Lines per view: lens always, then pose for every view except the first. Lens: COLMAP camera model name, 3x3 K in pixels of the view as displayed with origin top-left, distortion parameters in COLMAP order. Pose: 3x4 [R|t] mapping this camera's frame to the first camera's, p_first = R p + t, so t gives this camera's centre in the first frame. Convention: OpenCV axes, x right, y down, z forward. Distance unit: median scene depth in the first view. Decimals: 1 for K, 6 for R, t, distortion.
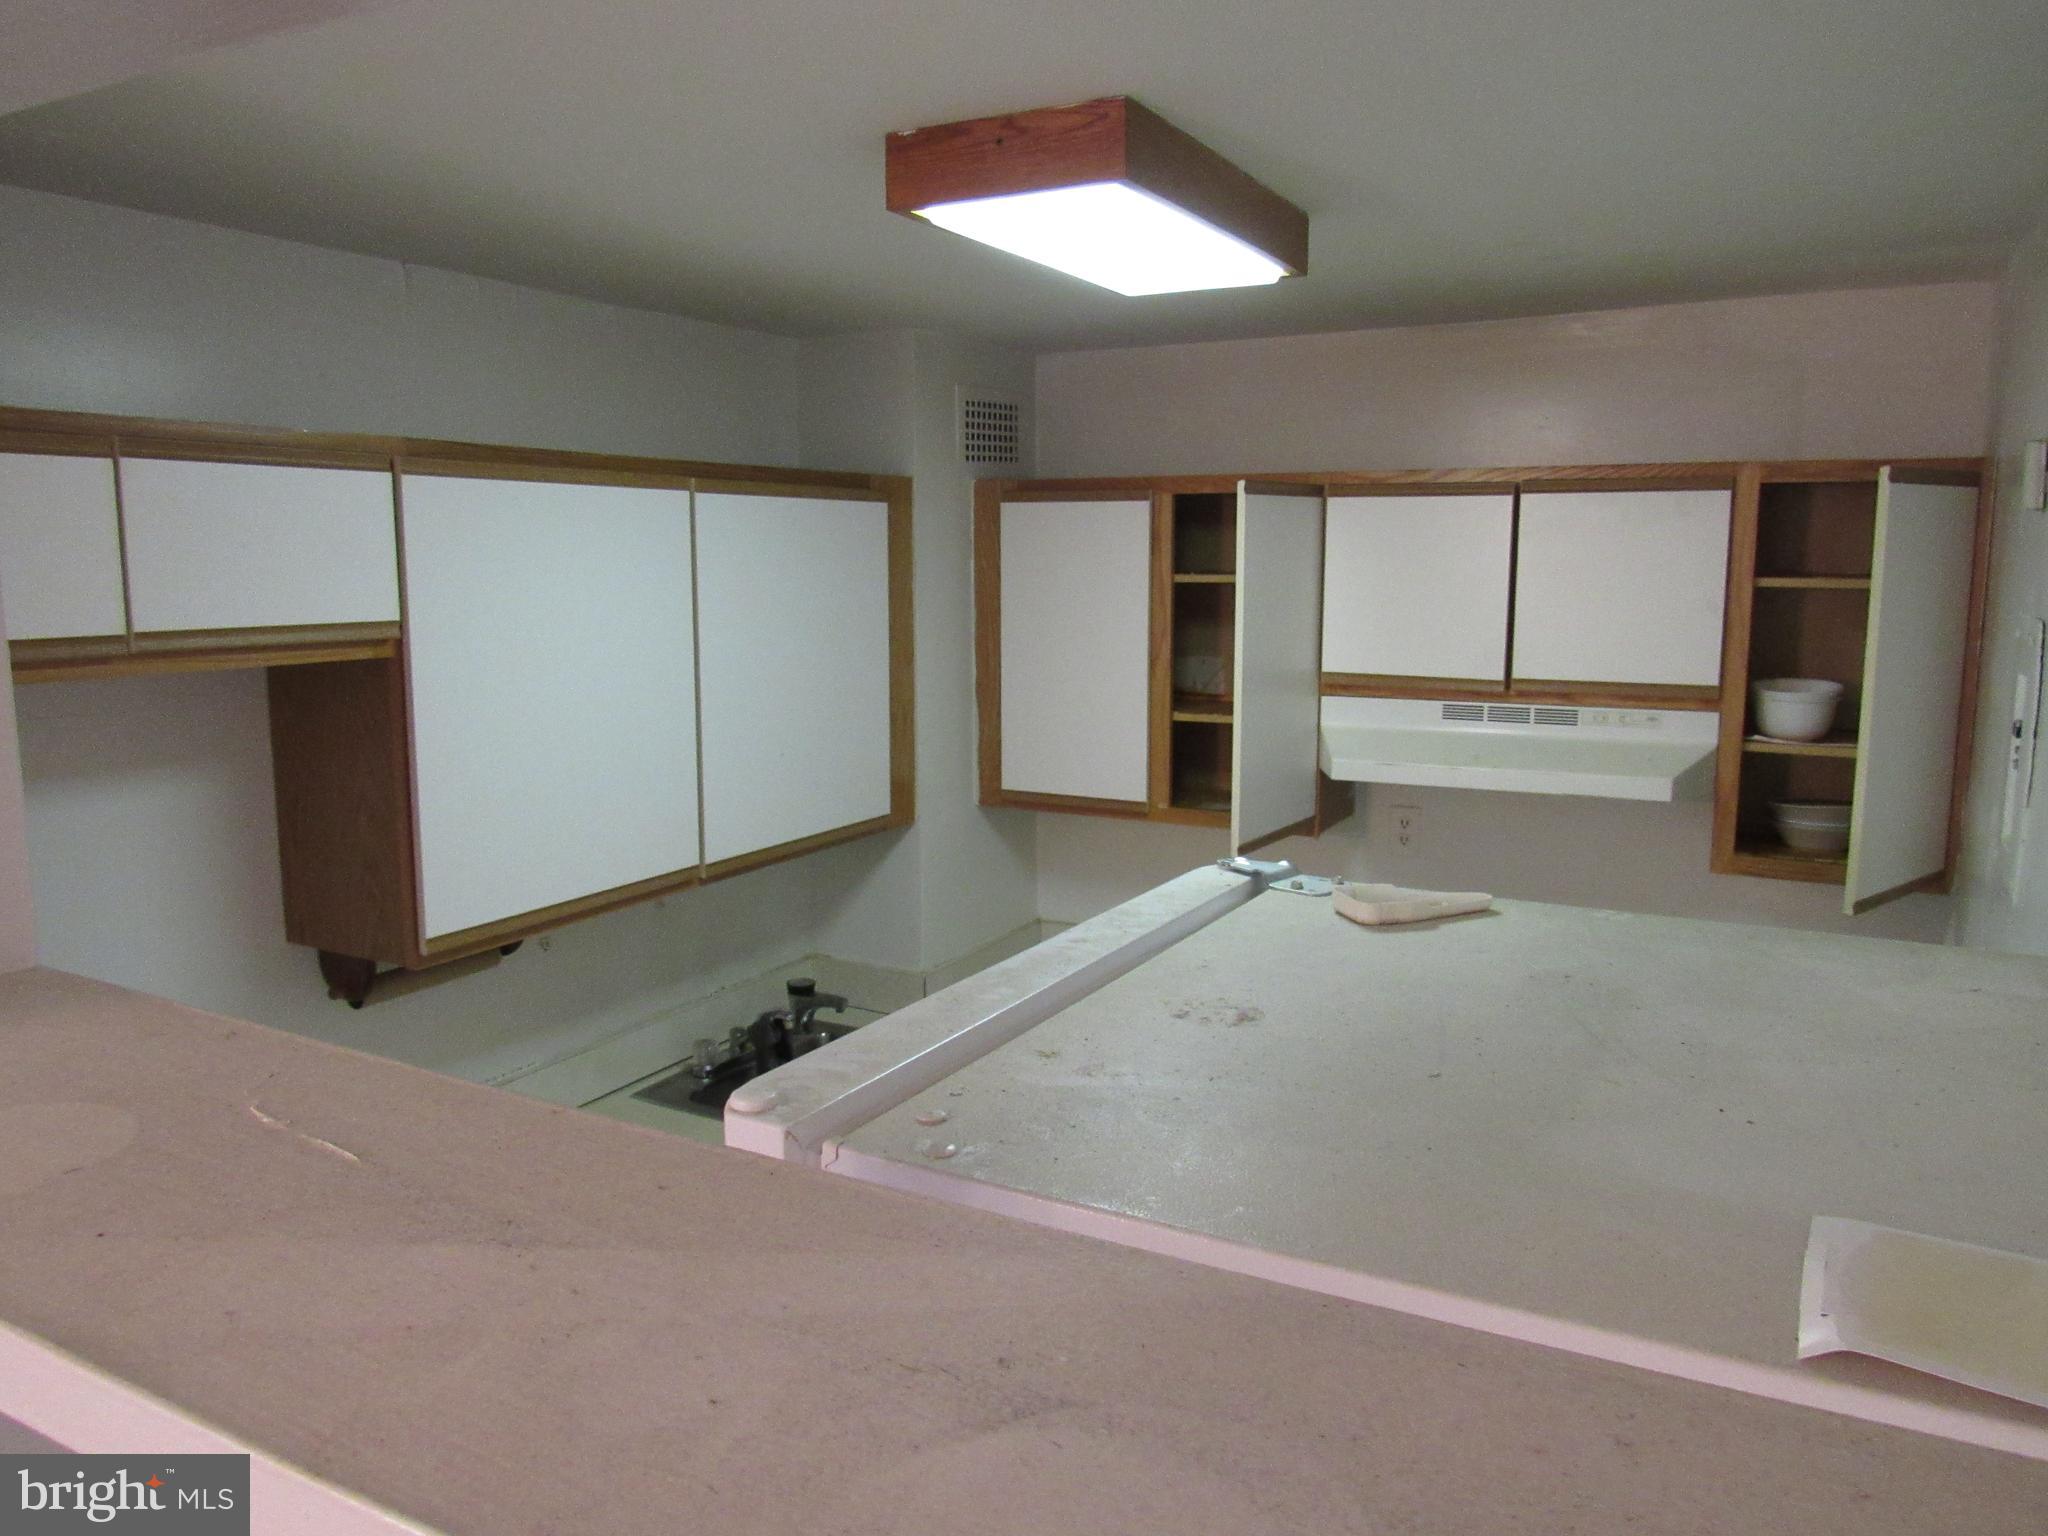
lens RADIAL K [[1467.5, 0, 1023.7], [0, 1467.5, 771.6], [0, 0, 1]] dist [-0.029746, 0.015404]
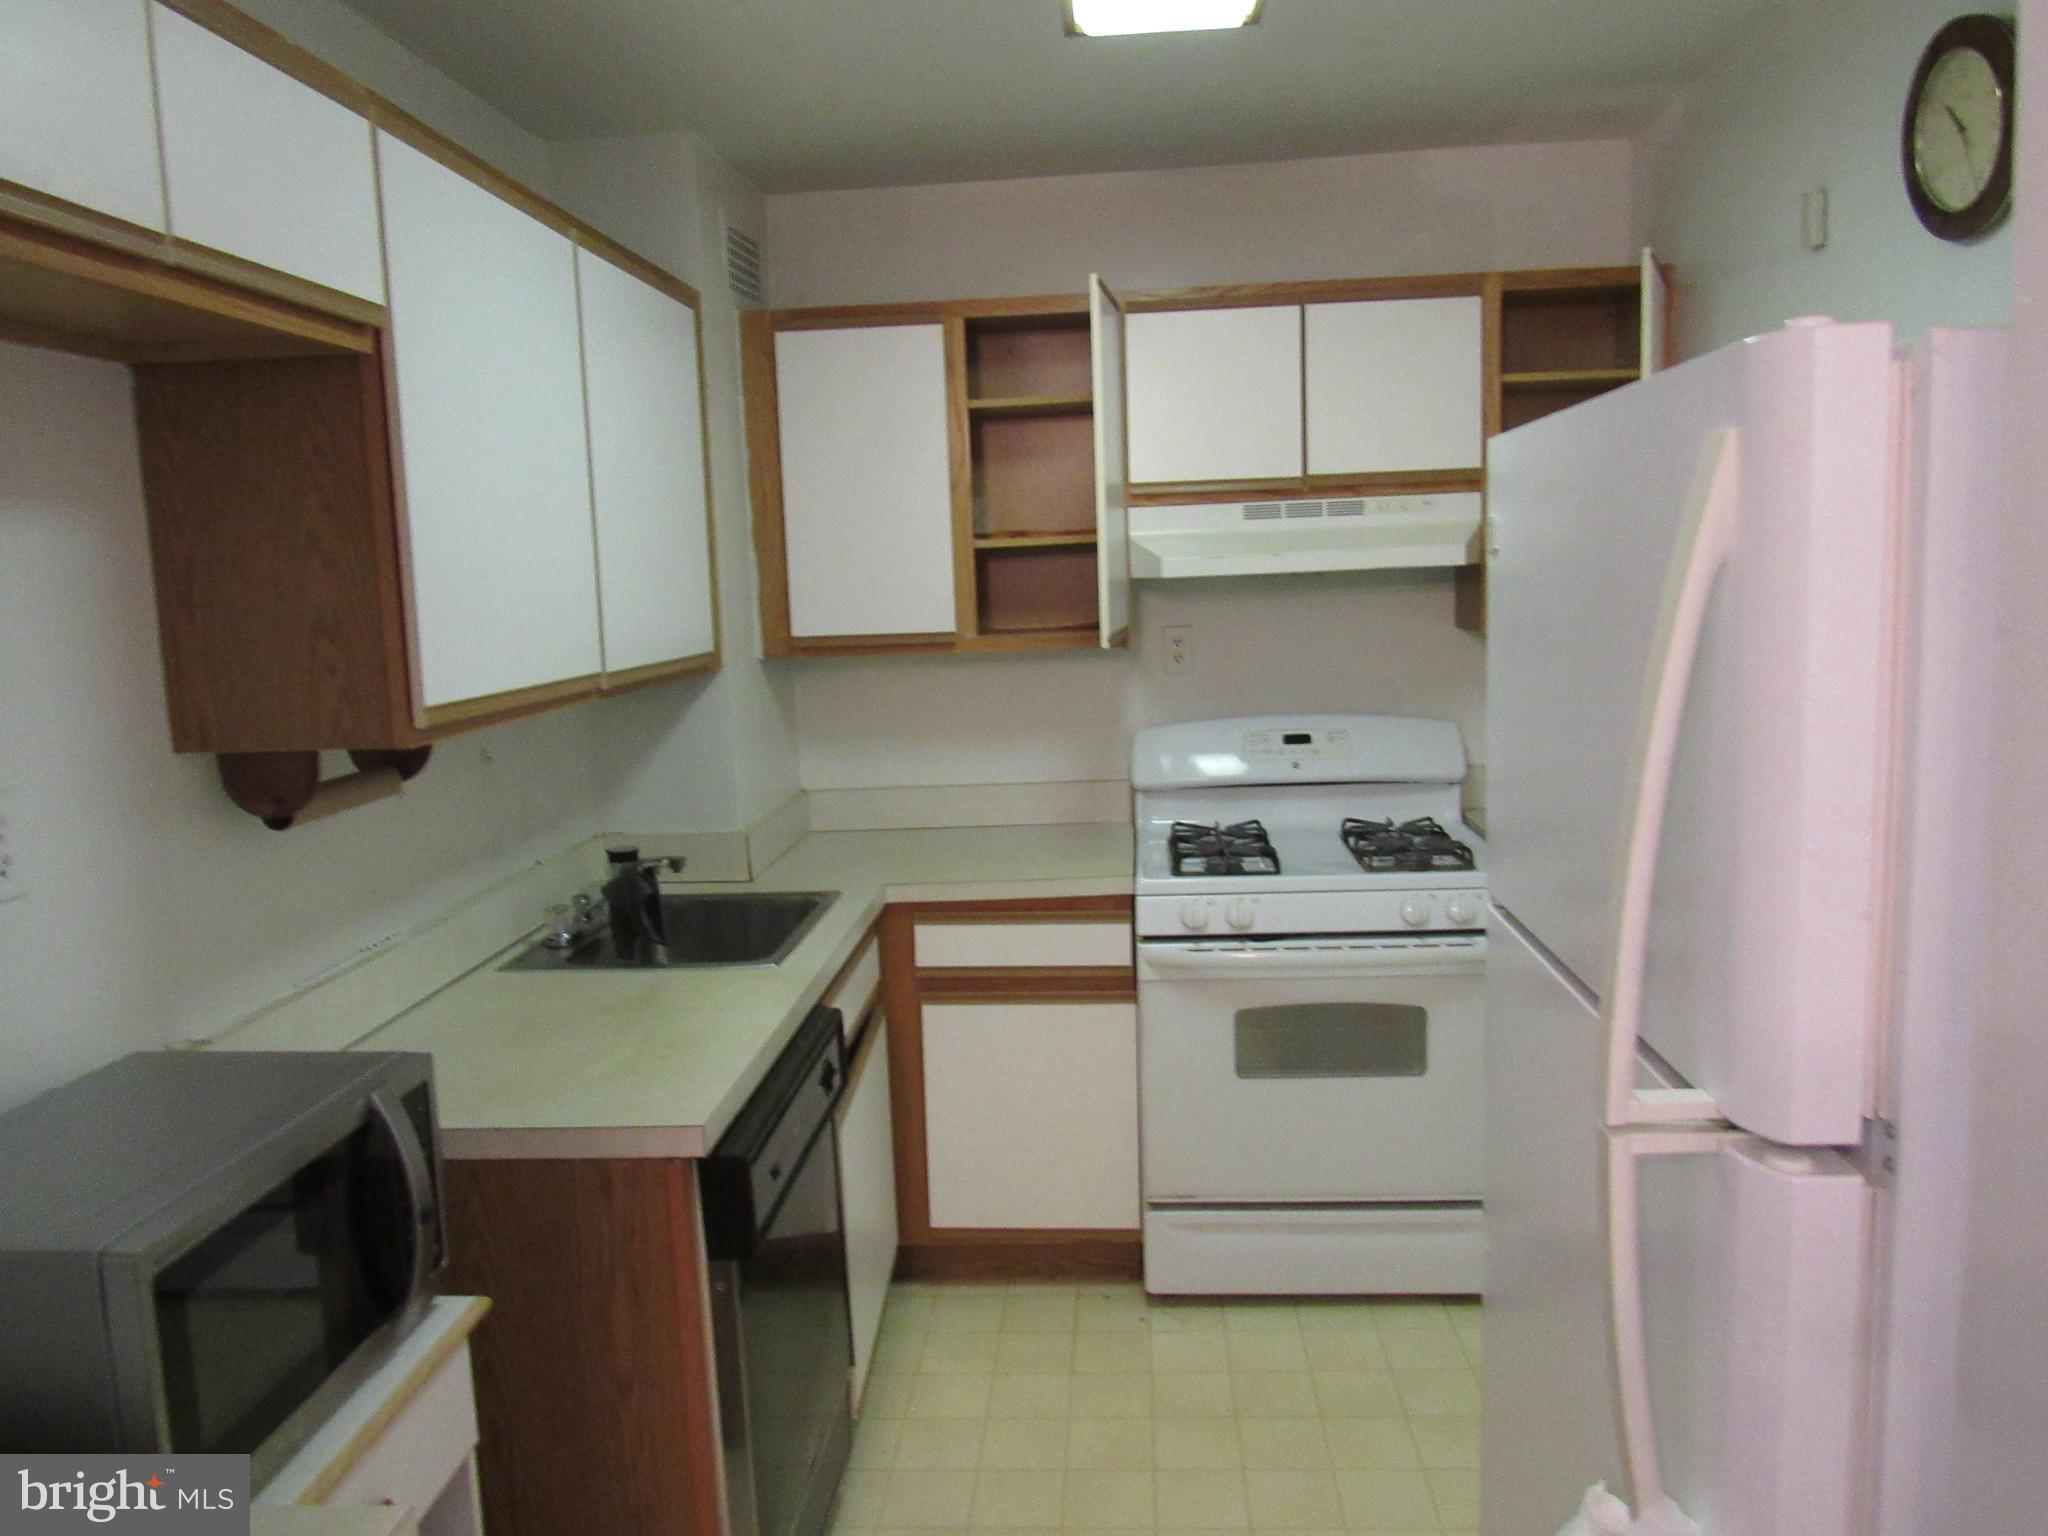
lens RADIAL K [[1467.5, 0, 1023.7], [0, 1467.5, 771.6], [0, 0, 1]] dist [-0.029746, 0.015404]
pose [[0.910807, -0.090497, 0.402791, -0.313639], [0.098707, 0.995116, 0.000377, 0.132234], [-0.400858, 0.039415, 0.915292, 0.083560]]
